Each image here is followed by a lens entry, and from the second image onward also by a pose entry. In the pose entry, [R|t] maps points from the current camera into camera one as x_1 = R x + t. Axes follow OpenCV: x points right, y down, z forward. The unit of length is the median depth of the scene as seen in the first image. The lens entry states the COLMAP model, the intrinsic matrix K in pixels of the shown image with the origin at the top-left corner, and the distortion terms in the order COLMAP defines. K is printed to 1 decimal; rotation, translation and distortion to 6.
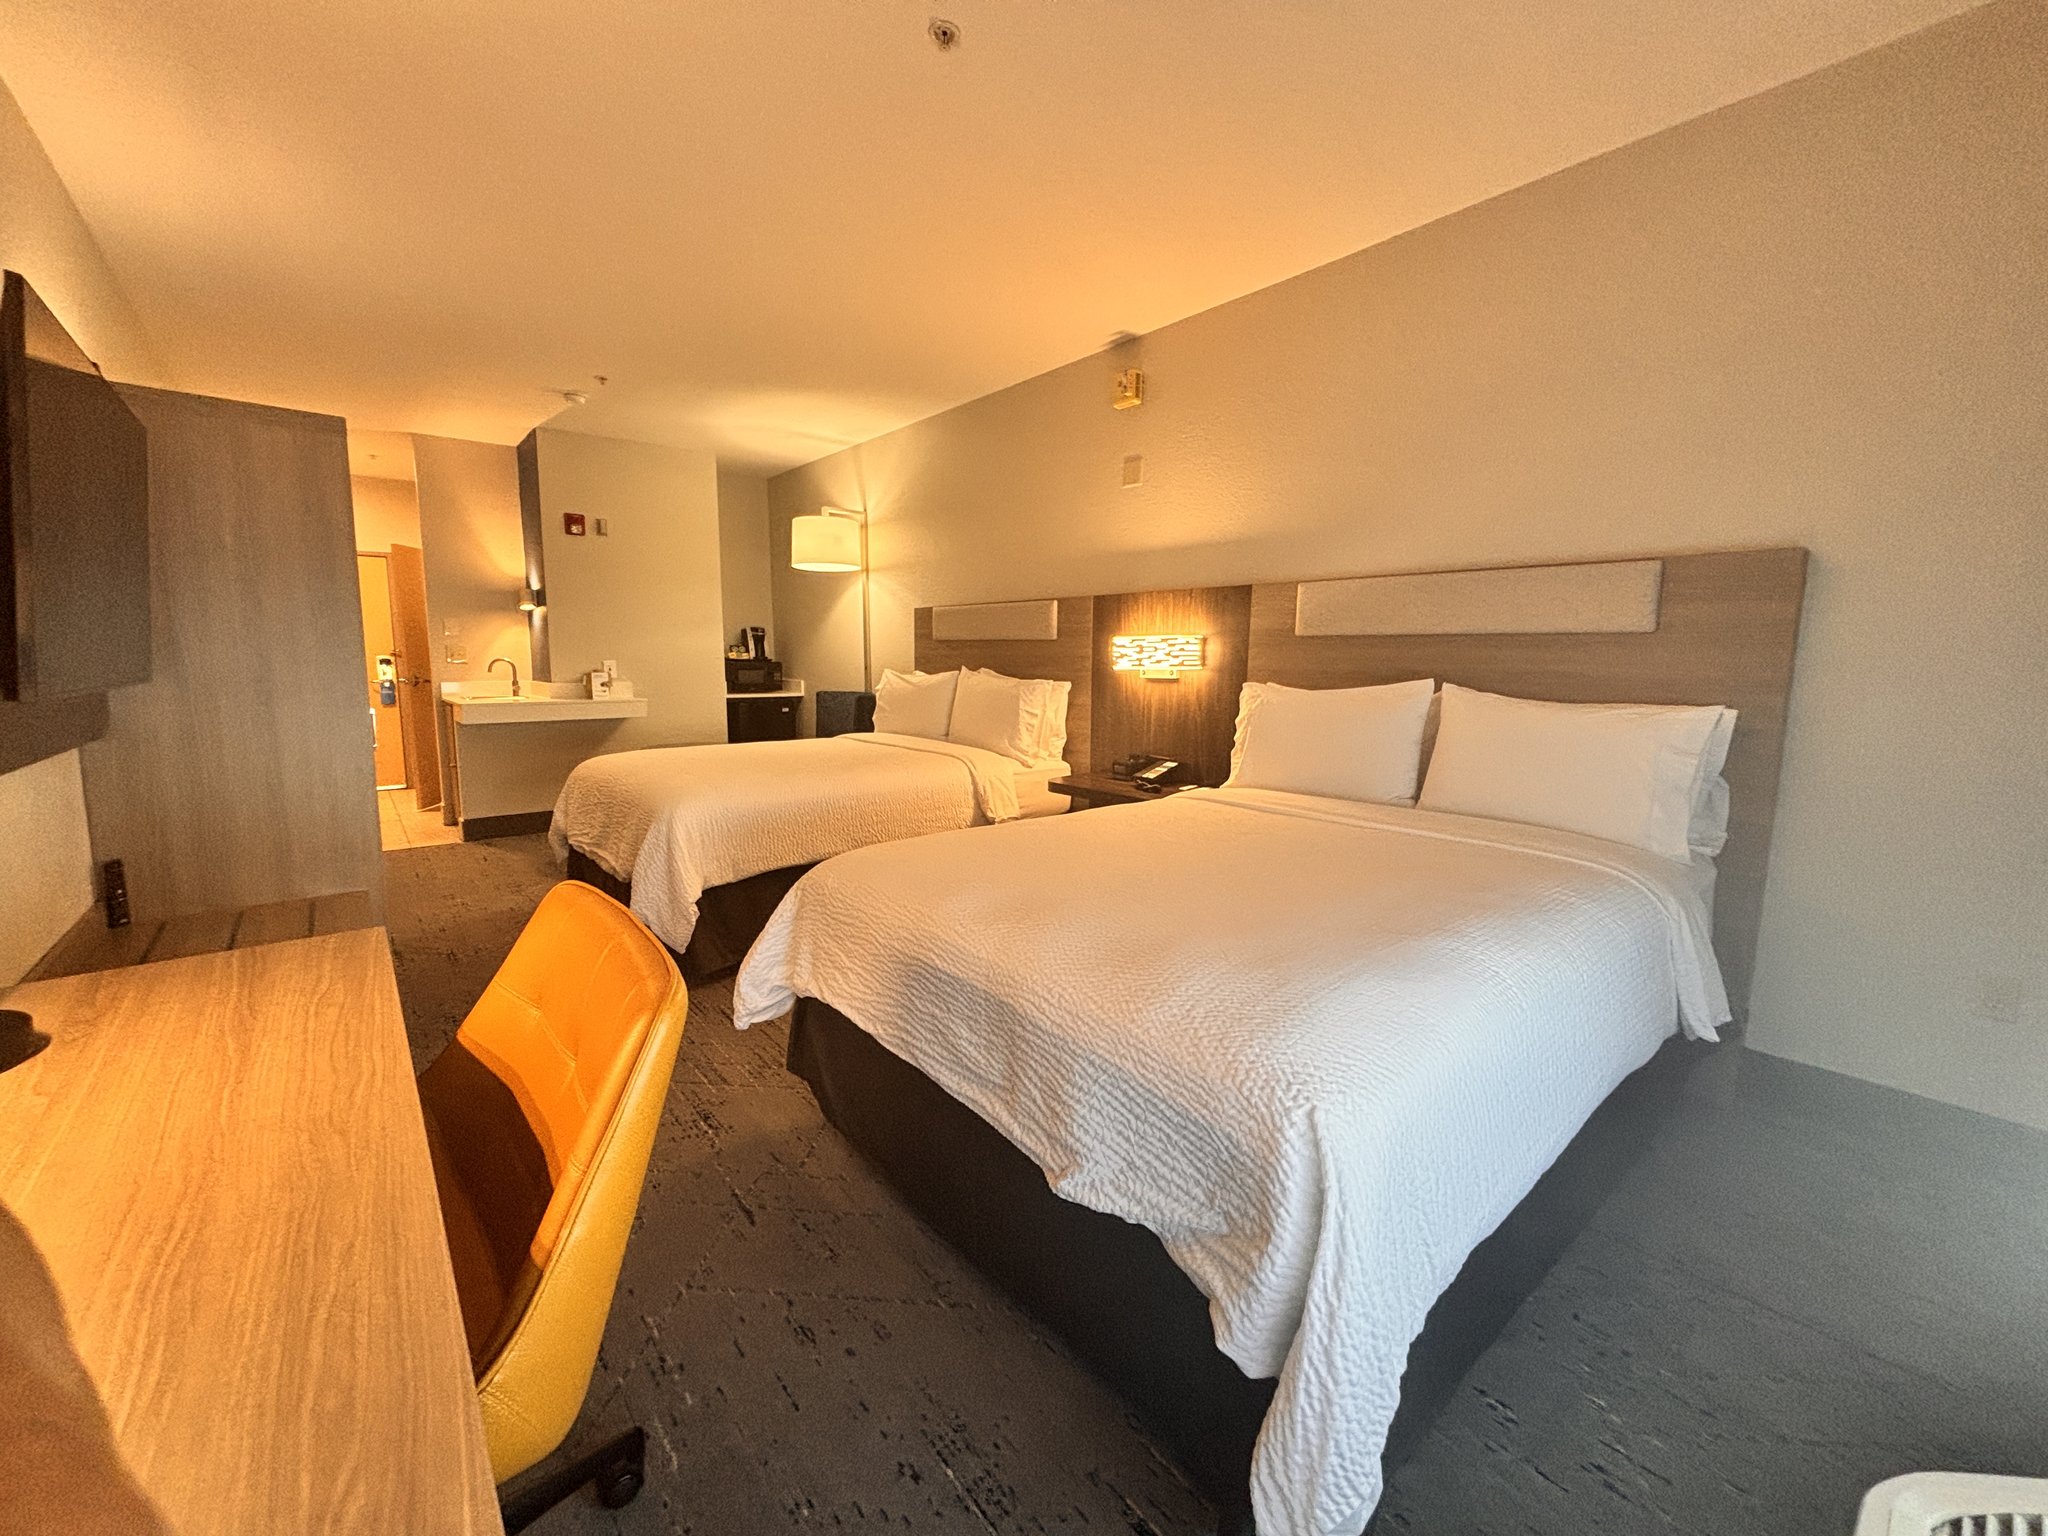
lens RADIAL K [[821.7, 0, 1024.0], [0, 821.7, 768.0], [0, 0, 1]] dist [0.002373, -0.010318]
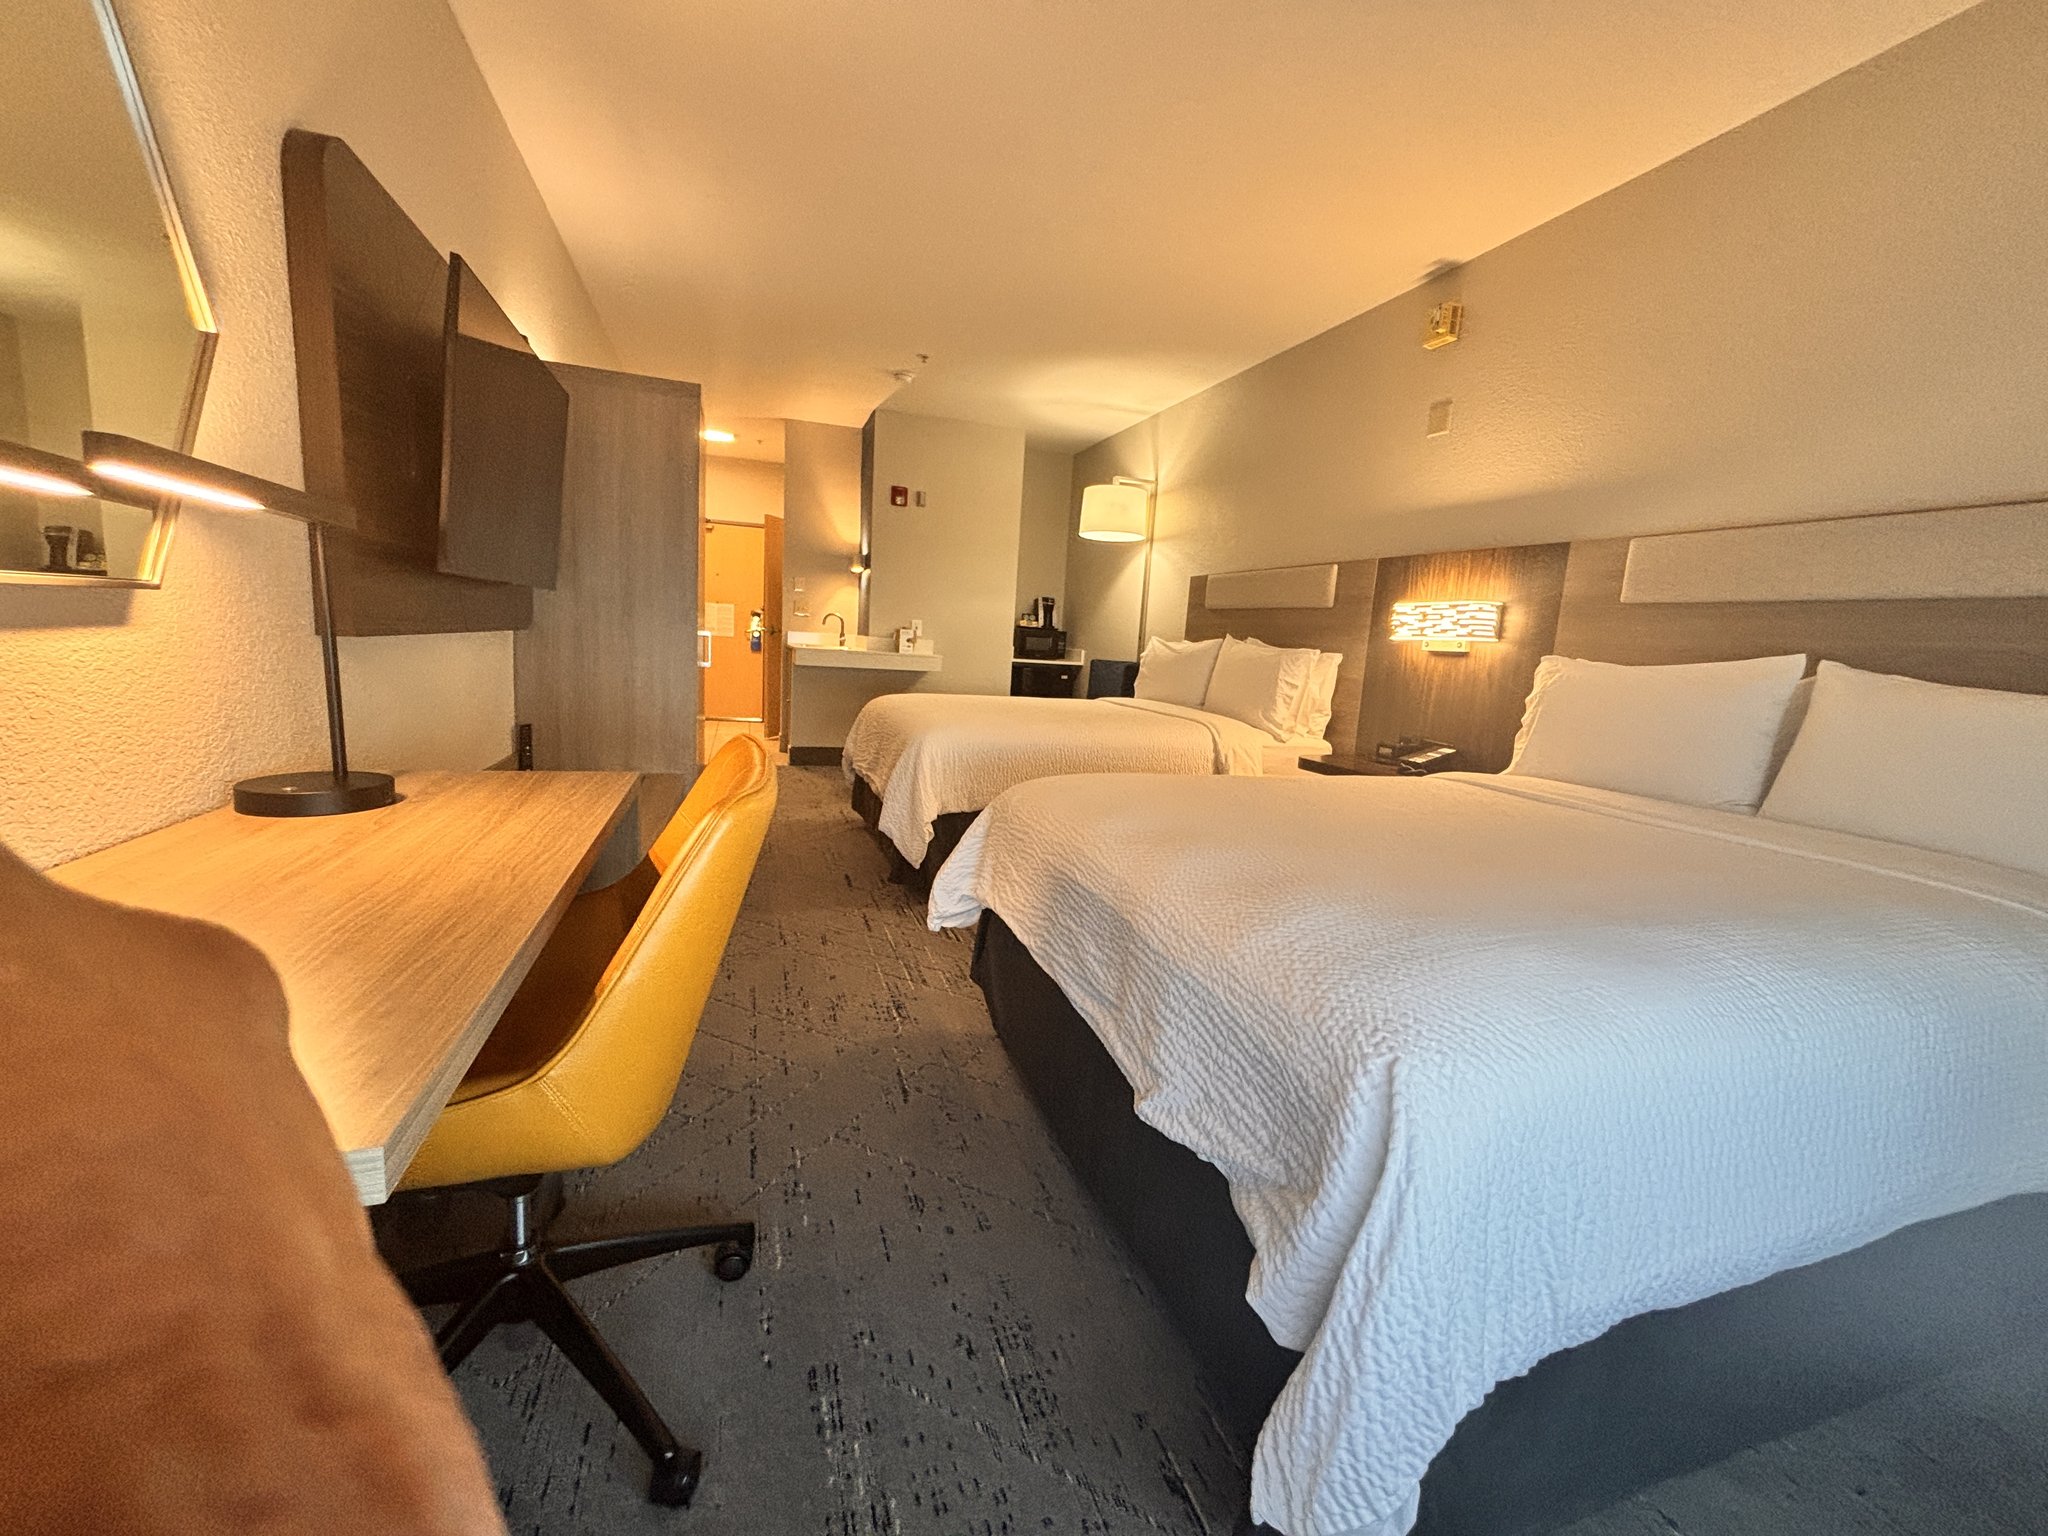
lens RADIAL K [[824.4, 0, 1024.0], [0, 824.4, 768.0], [0, 0, 1]] dist [0.001994, -0.017944]
pose [[0.924291, 0.104983, -0.366968, 0.111777], [-0.104790, 0.994283, 0.020511, 0.056071], [0.367023, 0.019496, 0.930007, 0.028294]]
